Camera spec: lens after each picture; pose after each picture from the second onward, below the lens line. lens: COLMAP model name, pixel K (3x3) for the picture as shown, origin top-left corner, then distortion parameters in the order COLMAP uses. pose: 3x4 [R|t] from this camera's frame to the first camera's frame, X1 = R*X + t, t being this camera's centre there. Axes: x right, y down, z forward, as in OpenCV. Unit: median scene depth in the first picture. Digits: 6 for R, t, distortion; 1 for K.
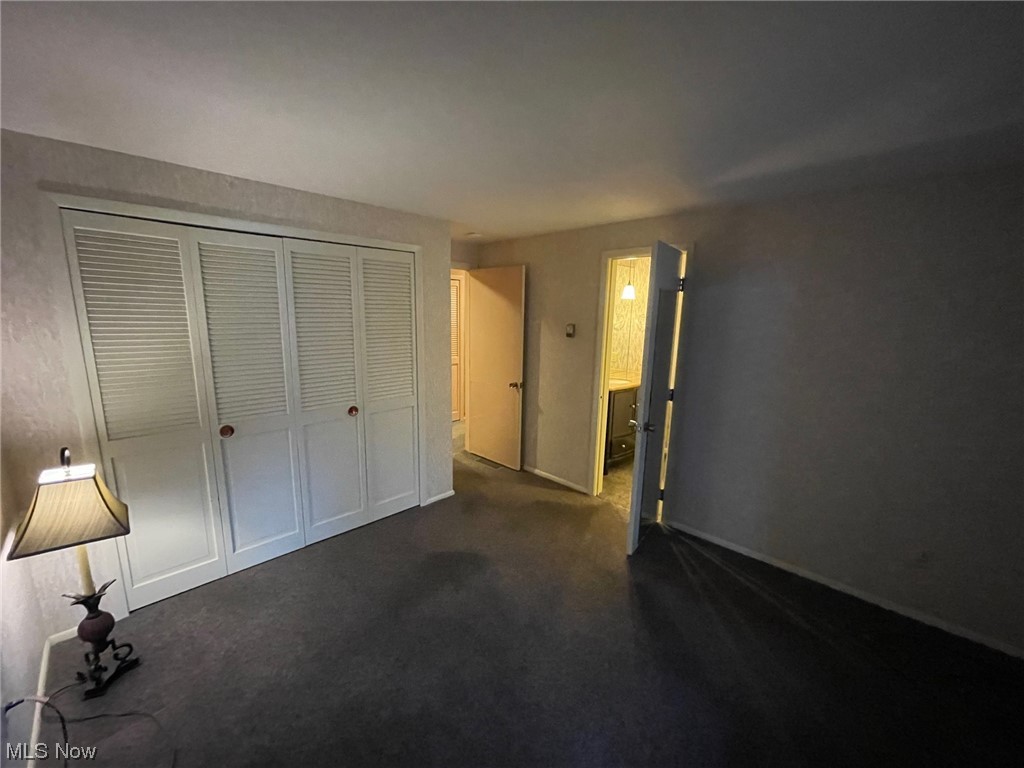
lens RADIAL K [[413.0, 0, 511.0], [0, 413.0, 385.0], [0, 0, 1]] dist [0.001240, 0.000065]
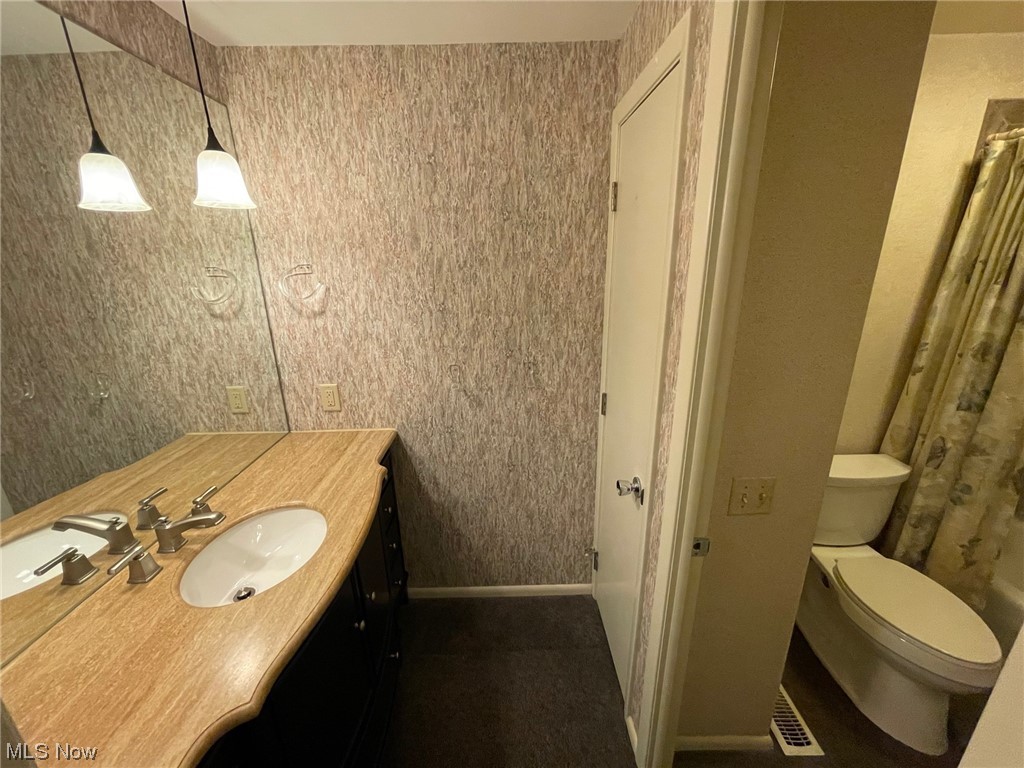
lens RADIAL K [[413.0, 0, 511.7], [0, 413.0, 385.7], [0, 0, 1]] dist [0.001240, 0.000065]
pose [[0.697517, -0.249341, 0.671787, 0.189219], [0.156290, 0.967874, 0.196961, -0.114611], [-0.699316, -0.032390, 0.714078, 0.629263]]
